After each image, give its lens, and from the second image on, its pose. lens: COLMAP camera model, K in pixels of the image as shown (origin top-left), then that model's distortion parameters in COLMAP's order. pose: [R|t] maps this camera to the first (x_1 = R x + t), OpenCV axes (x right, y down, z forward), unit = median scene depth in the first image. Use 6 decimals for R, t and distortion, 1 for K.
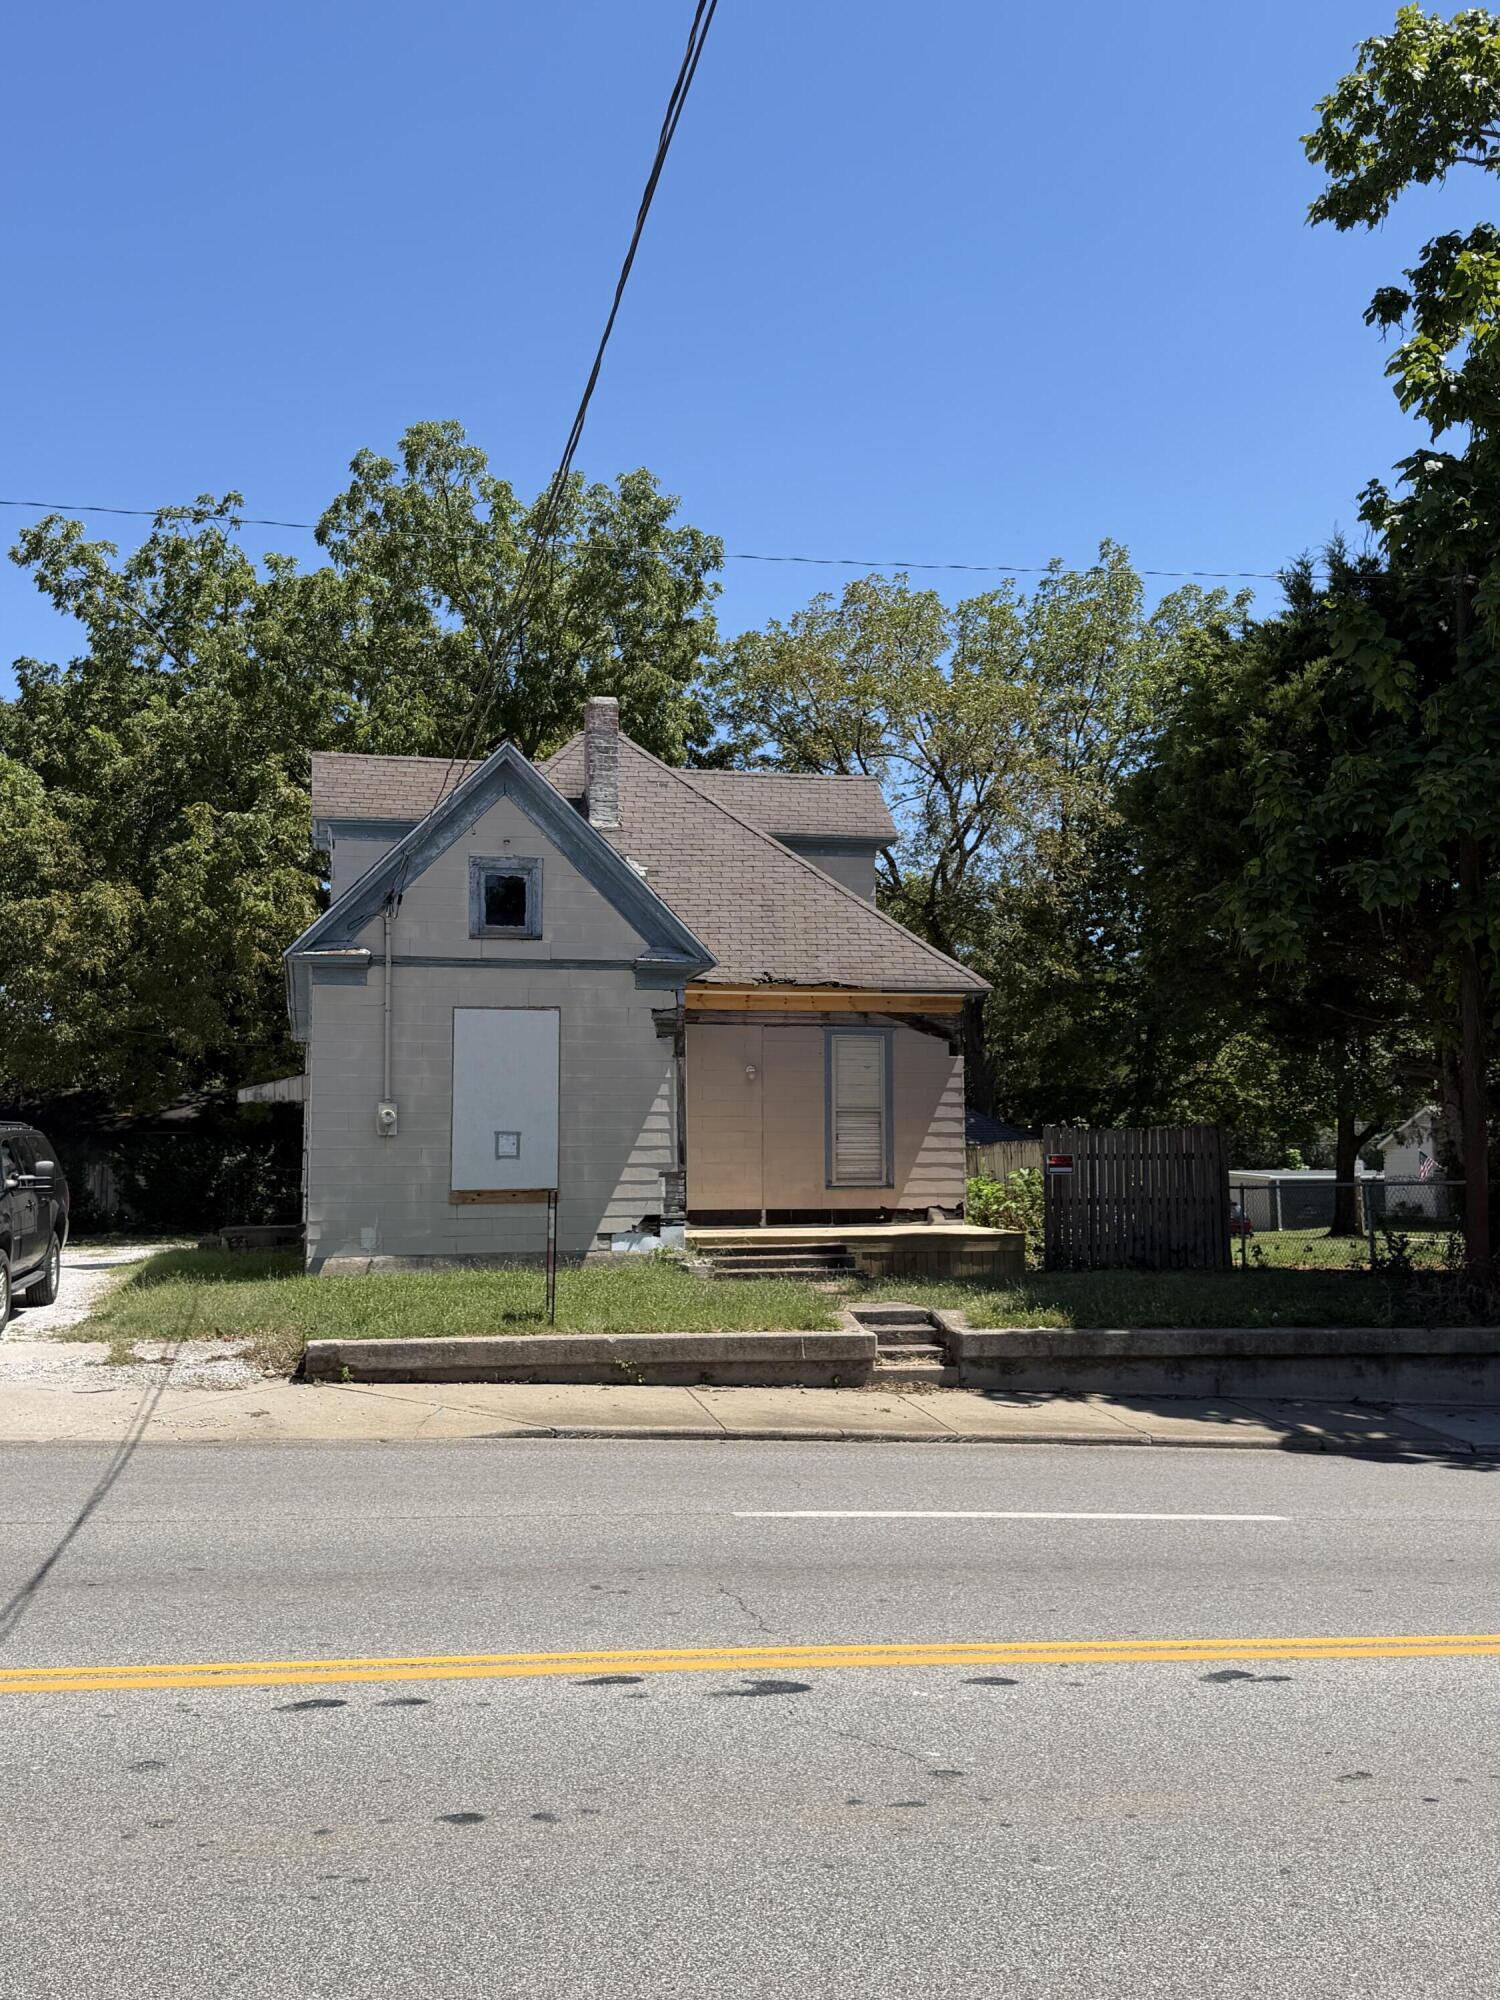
lens RADIAL K [[1923.5, 0, 748.5], [0, 1923.5, 996.4], [0, 0, 1]] dist [0.015844, 0.000000]
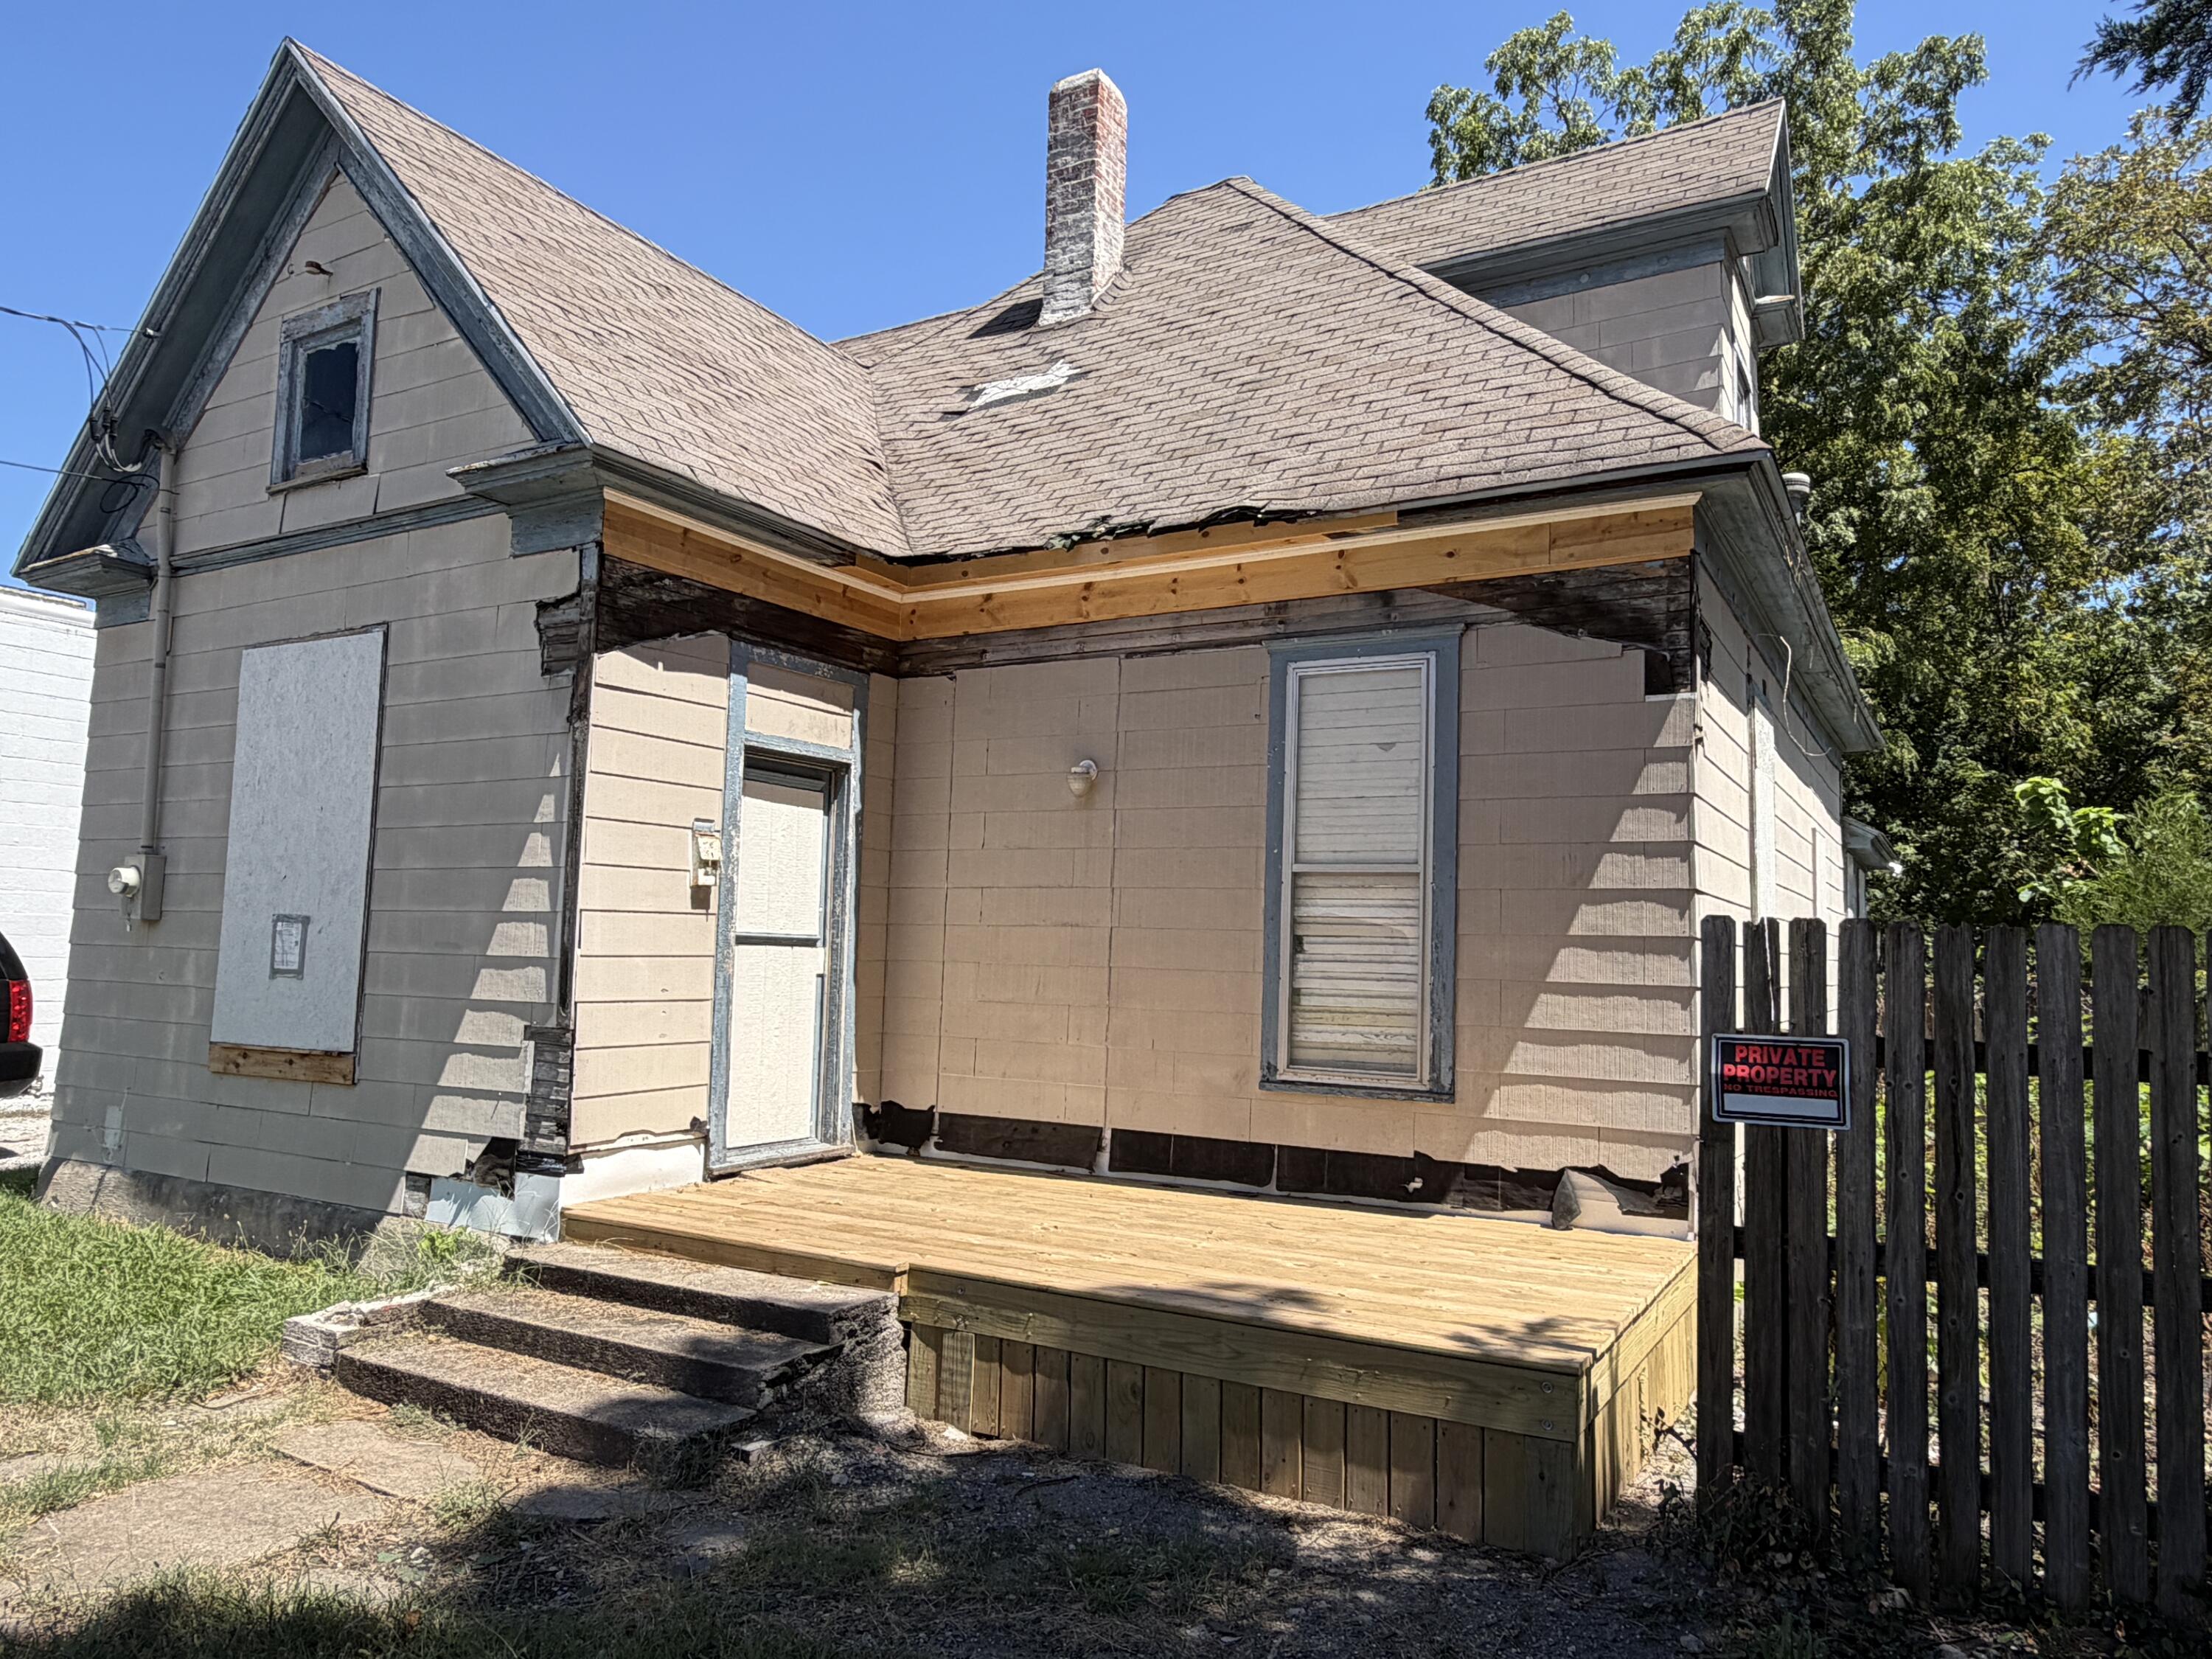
lens RADIAL K [[1487.1, 0, 1106.5], [0, 1487.1, 839.1], [0, 0, 1]] dist [-0.004215, 0.001012]
pose [[0.717031, -0.031069, -0.696348, 0.222494], [0.035568, 0.999336, -0.007963, 0.056544], [0.696133, -0.019058, 0.717660, 0.807328]]
